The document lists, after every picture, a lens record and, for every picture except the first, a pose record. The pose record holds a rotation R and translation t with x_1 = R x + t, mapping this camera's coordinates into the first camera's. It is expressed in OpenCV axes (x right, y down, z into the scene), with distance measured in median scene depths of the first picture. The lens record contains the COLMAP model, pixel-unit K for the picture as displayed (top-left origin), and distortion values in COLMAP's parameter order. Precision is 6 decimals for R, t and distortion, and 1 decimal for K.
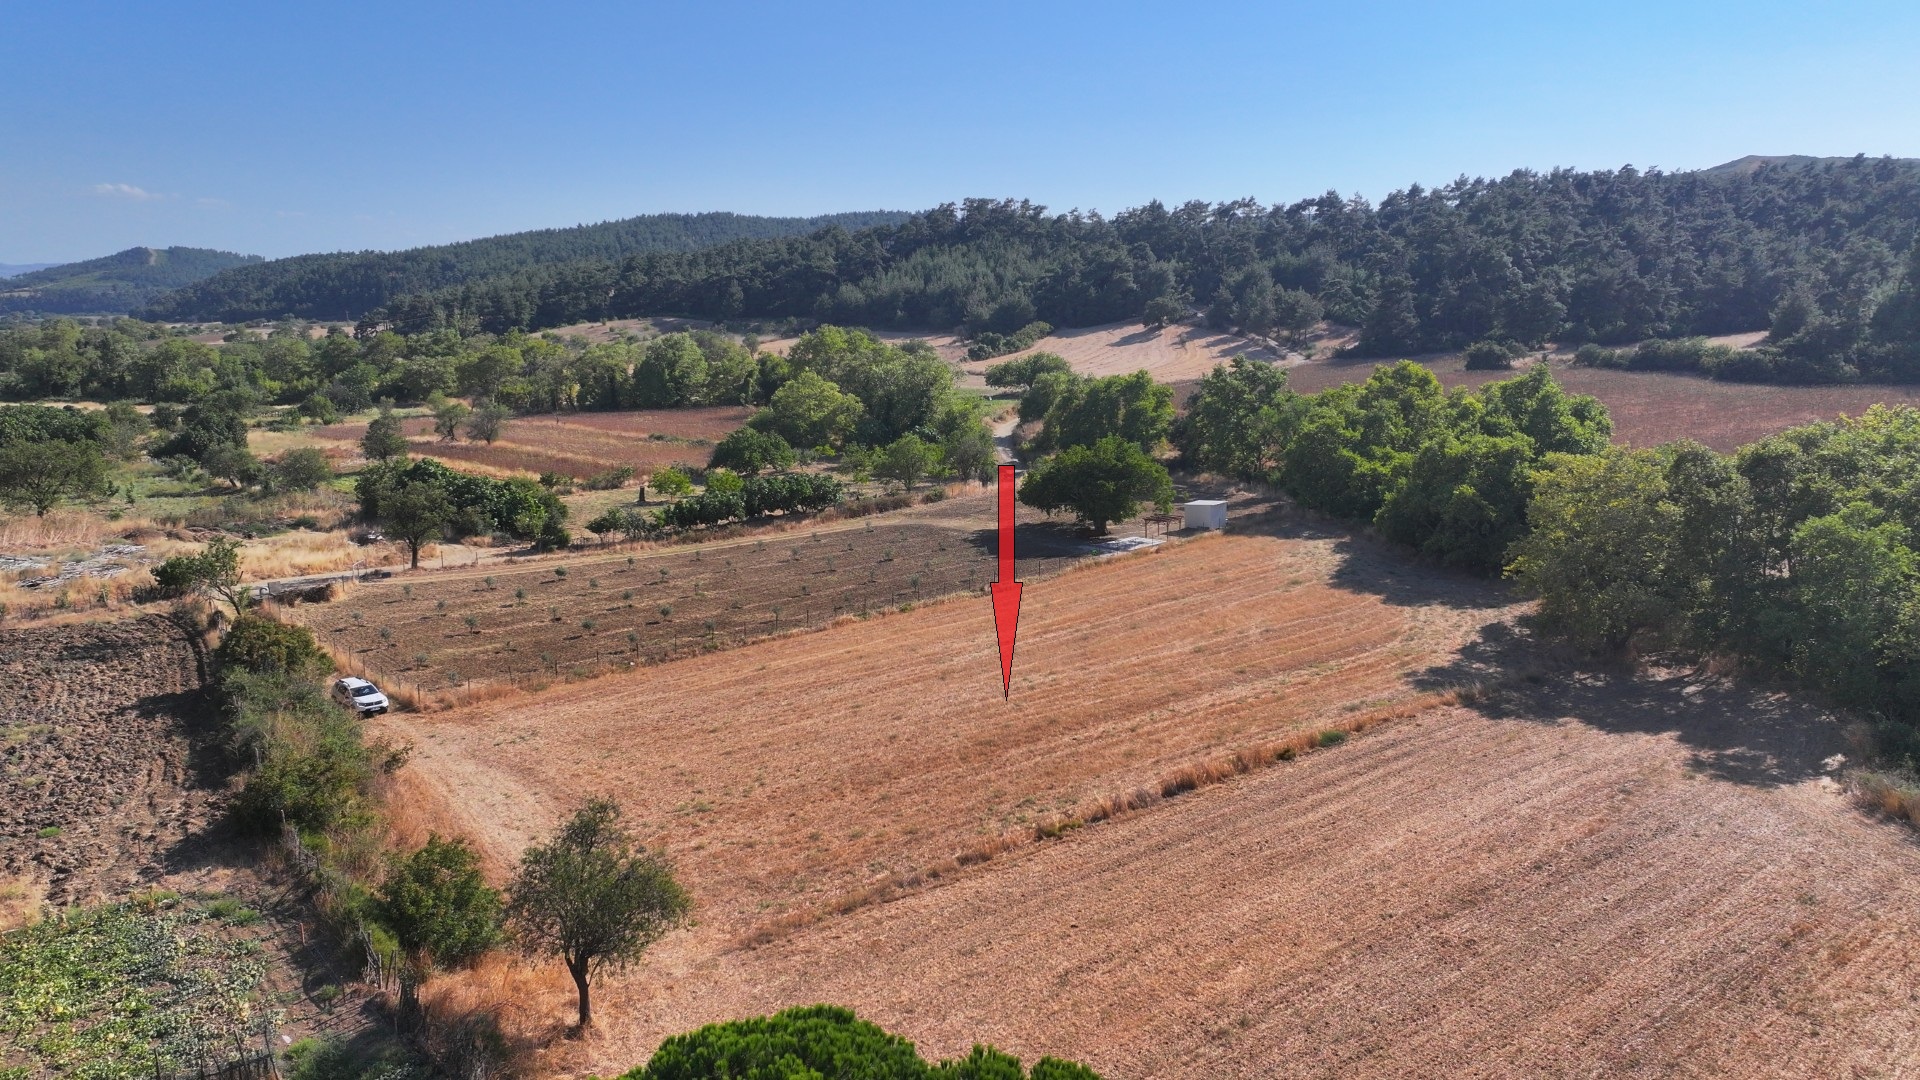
lens RADIAL K [[1346.4, 0, 961.9], [0, 1346.4, 533.6], [0, 0, 1]] dist [0.000835, 0.009686]
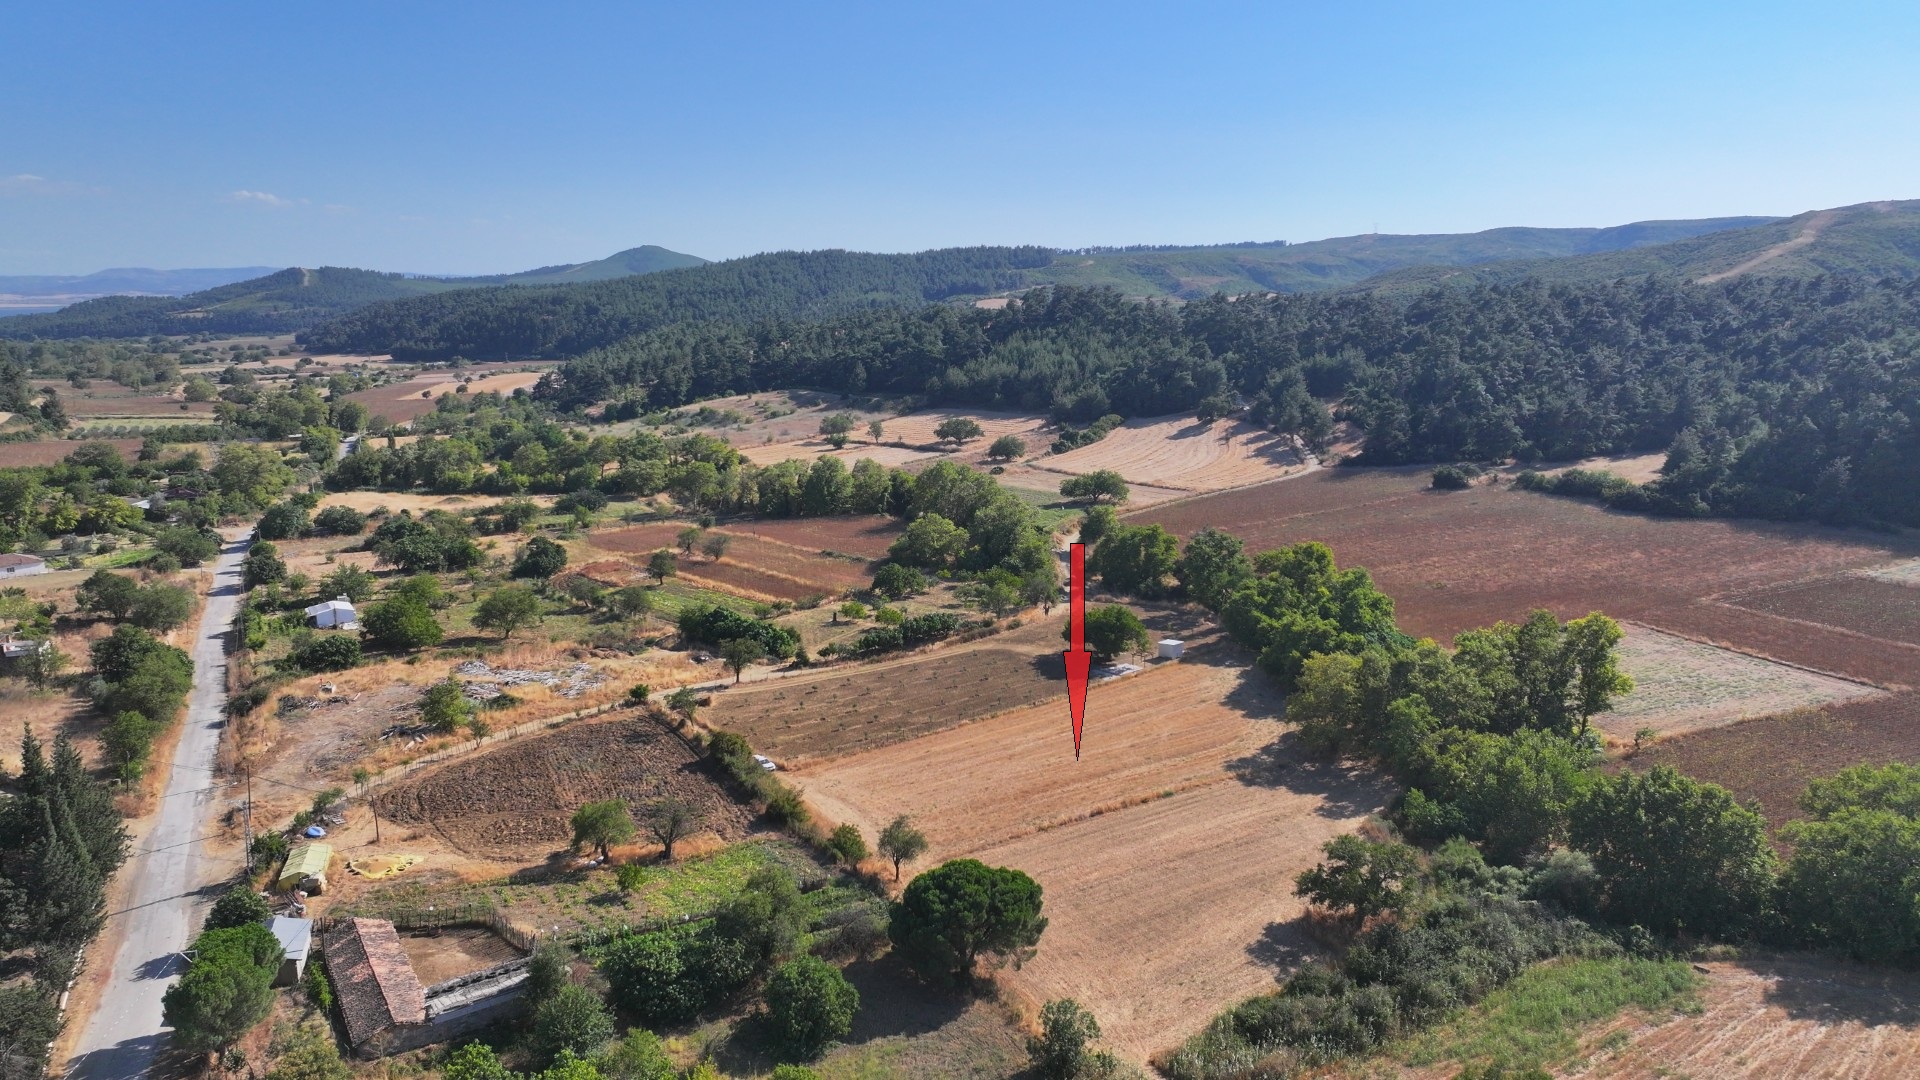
lens RADIAL K [[1346.4, 0, 956.7], [0, 1346.4, 545.4], [0, 0, 1]] dist [0.000835, 0.009686]
pose [[0.997046, 0.013171, -0.075669, 0.019729], [-0.012501, 0.999878, 0.009323, -0.084236], [0.075783, -0.008350, 0.997089, -0.387755]]
